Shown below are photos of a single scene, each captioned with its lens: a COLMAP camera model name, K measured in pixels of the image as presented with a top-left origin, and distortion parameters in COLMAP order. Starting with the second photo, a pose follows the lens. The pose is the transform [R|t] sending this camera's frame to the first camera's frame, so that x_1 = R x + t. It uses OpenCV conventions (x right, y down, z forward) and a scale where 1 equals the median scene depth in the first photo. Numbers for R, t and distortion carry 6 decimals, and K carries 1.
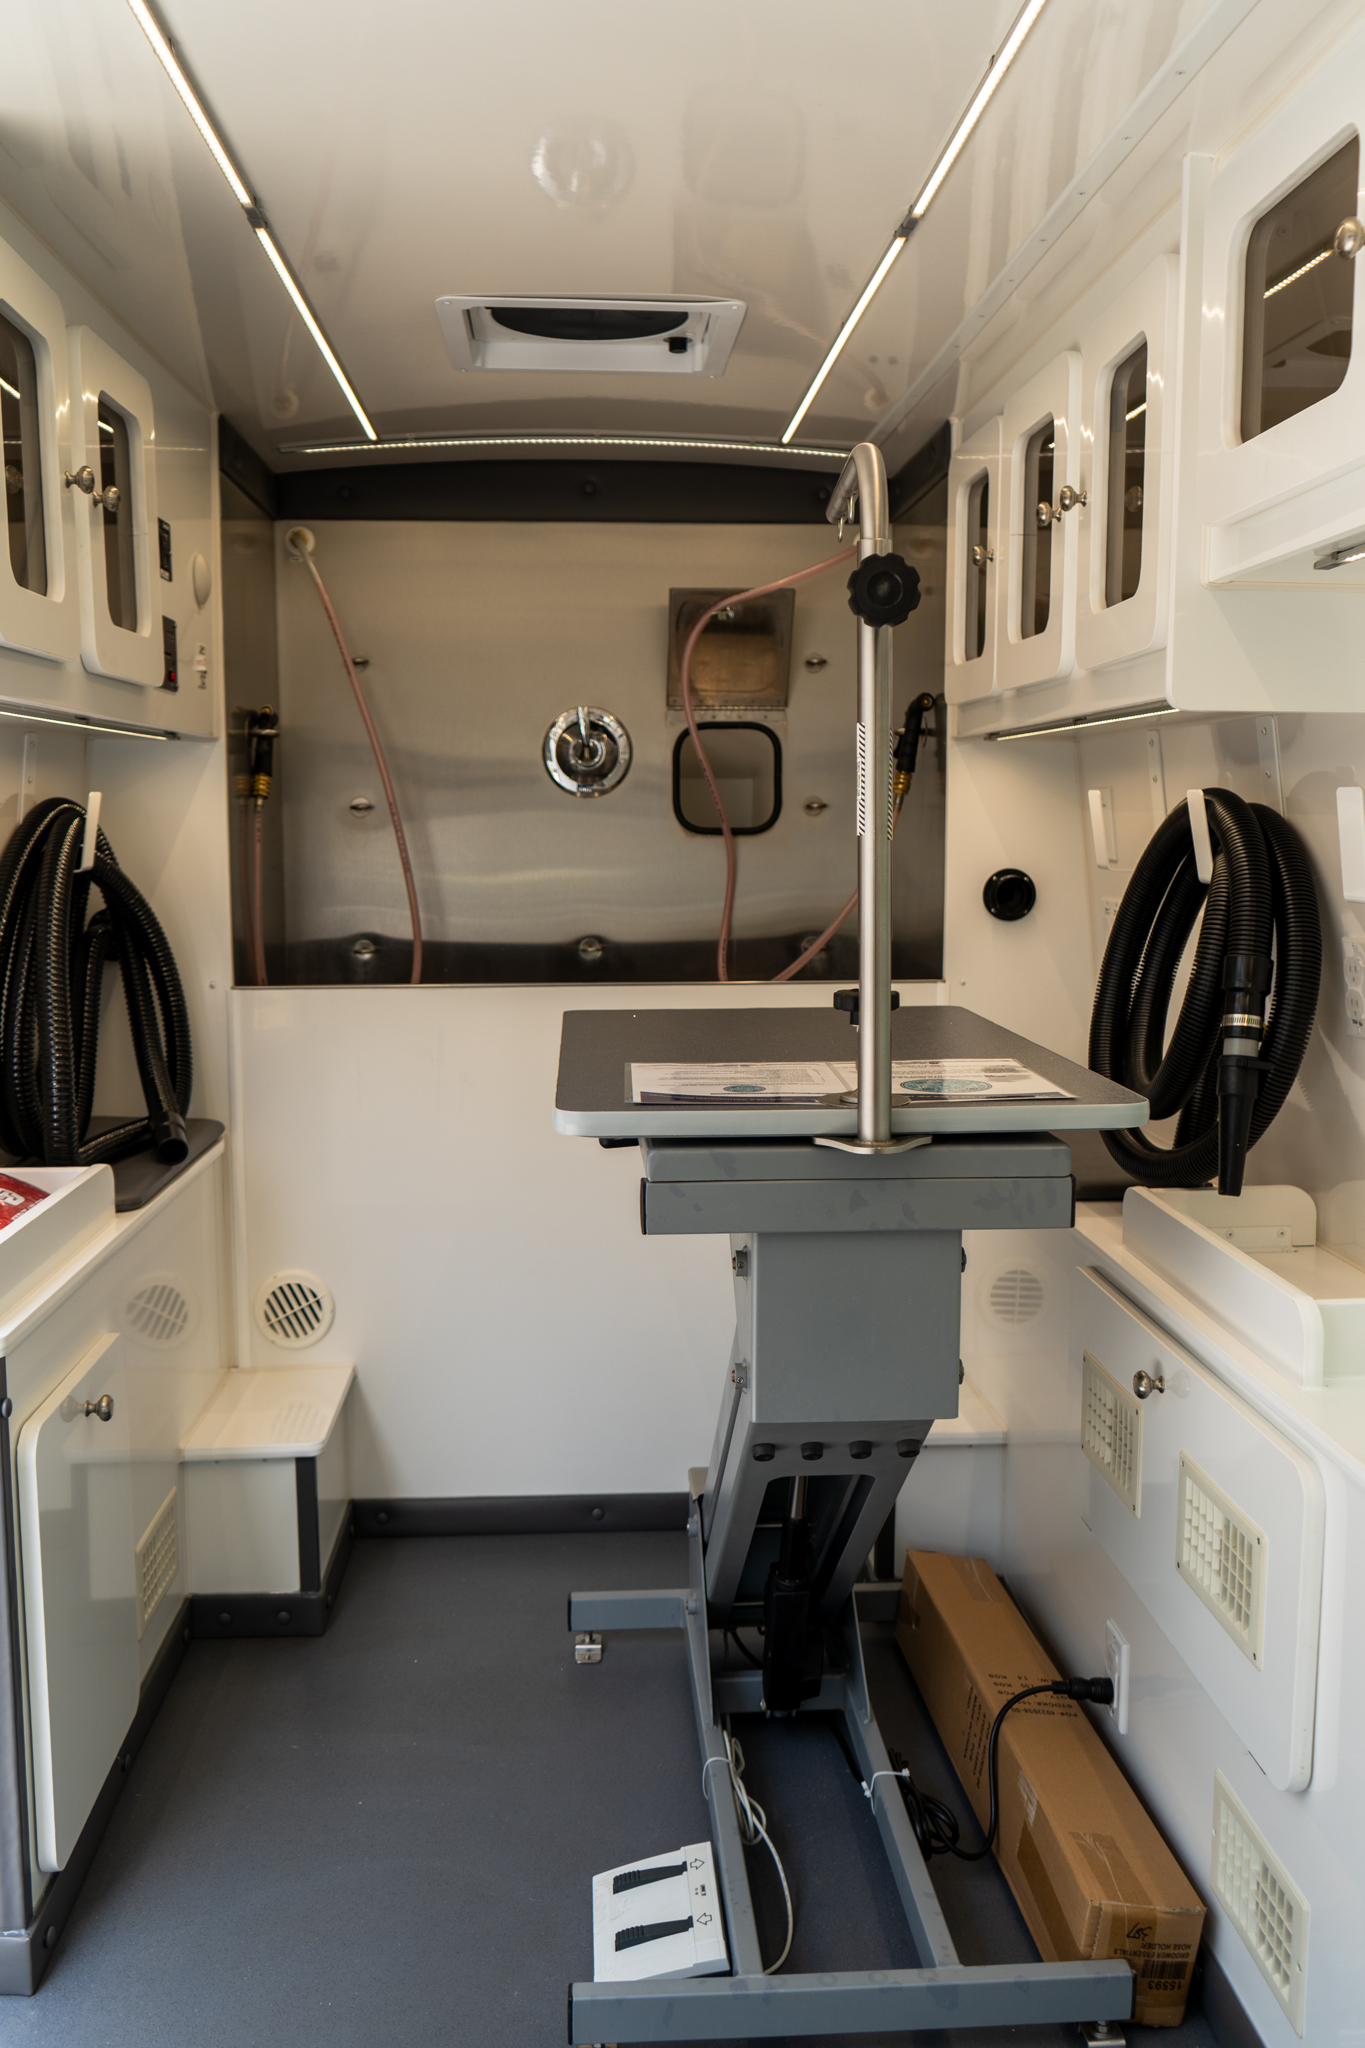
lens RADIAL K [[1659.5, 0, 682.5], [0, 1659.5, 1024.0], [0, 0, 1]] dist [-0.002437, -0.000006]
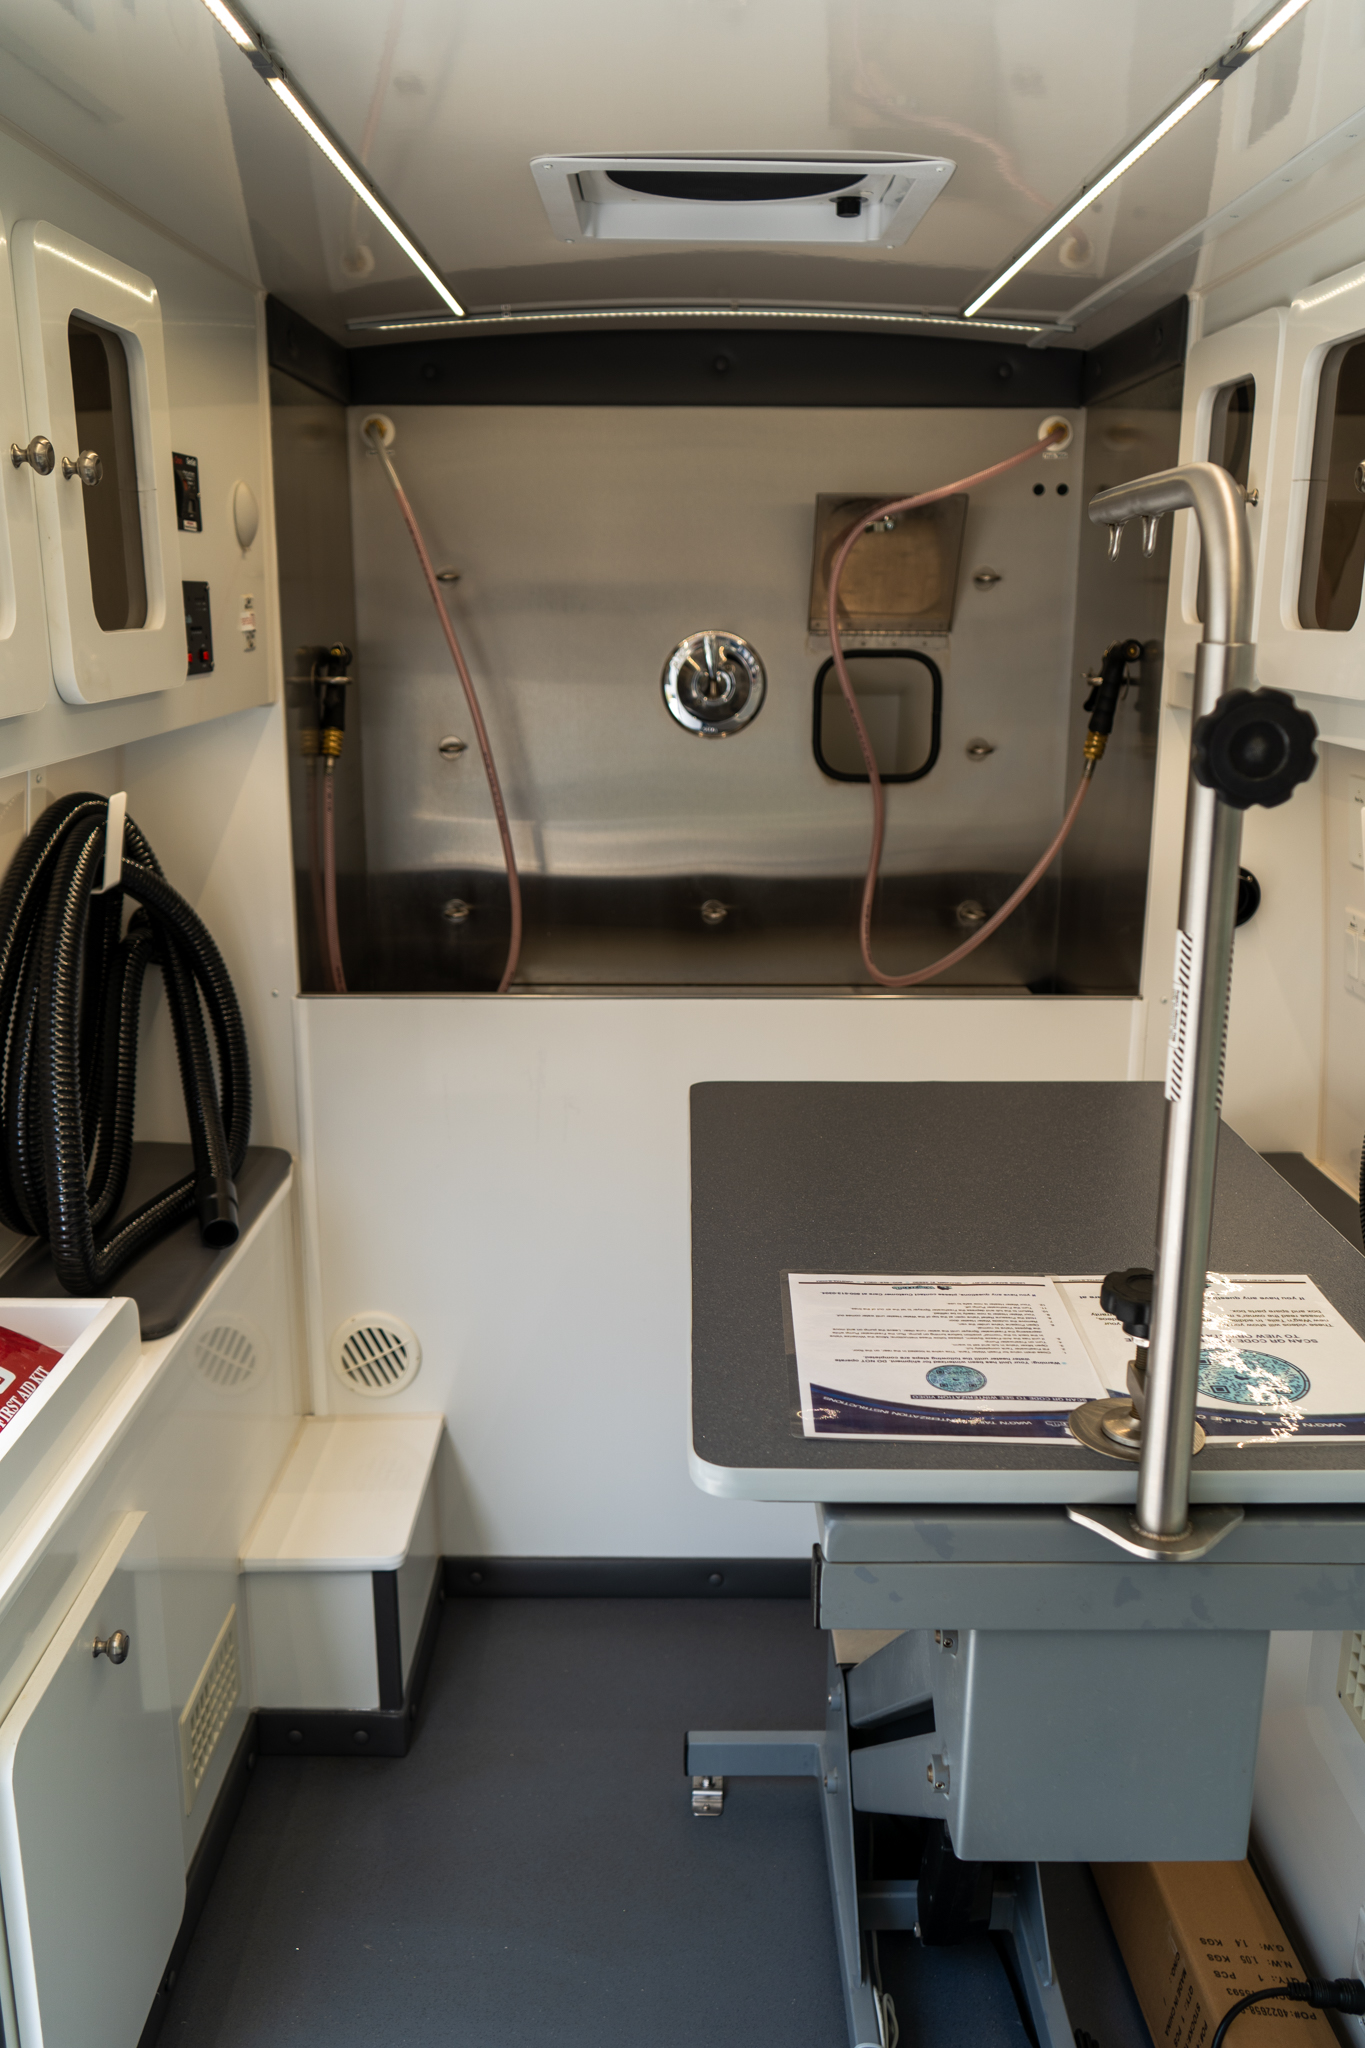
lens RADIAL K [[1584.2, 0, 694.3], [0, 1584.2, 1014.9], [0, 0, 1]] dist [-0.002306, 0.004761]
pose [[0.998381, 0.020259, -0.053155, -0.024292], [-0.013362, 0.991807, 0.127044, -0.116860], [0.055293, -0.126128, 0.990472, 0.200939]]
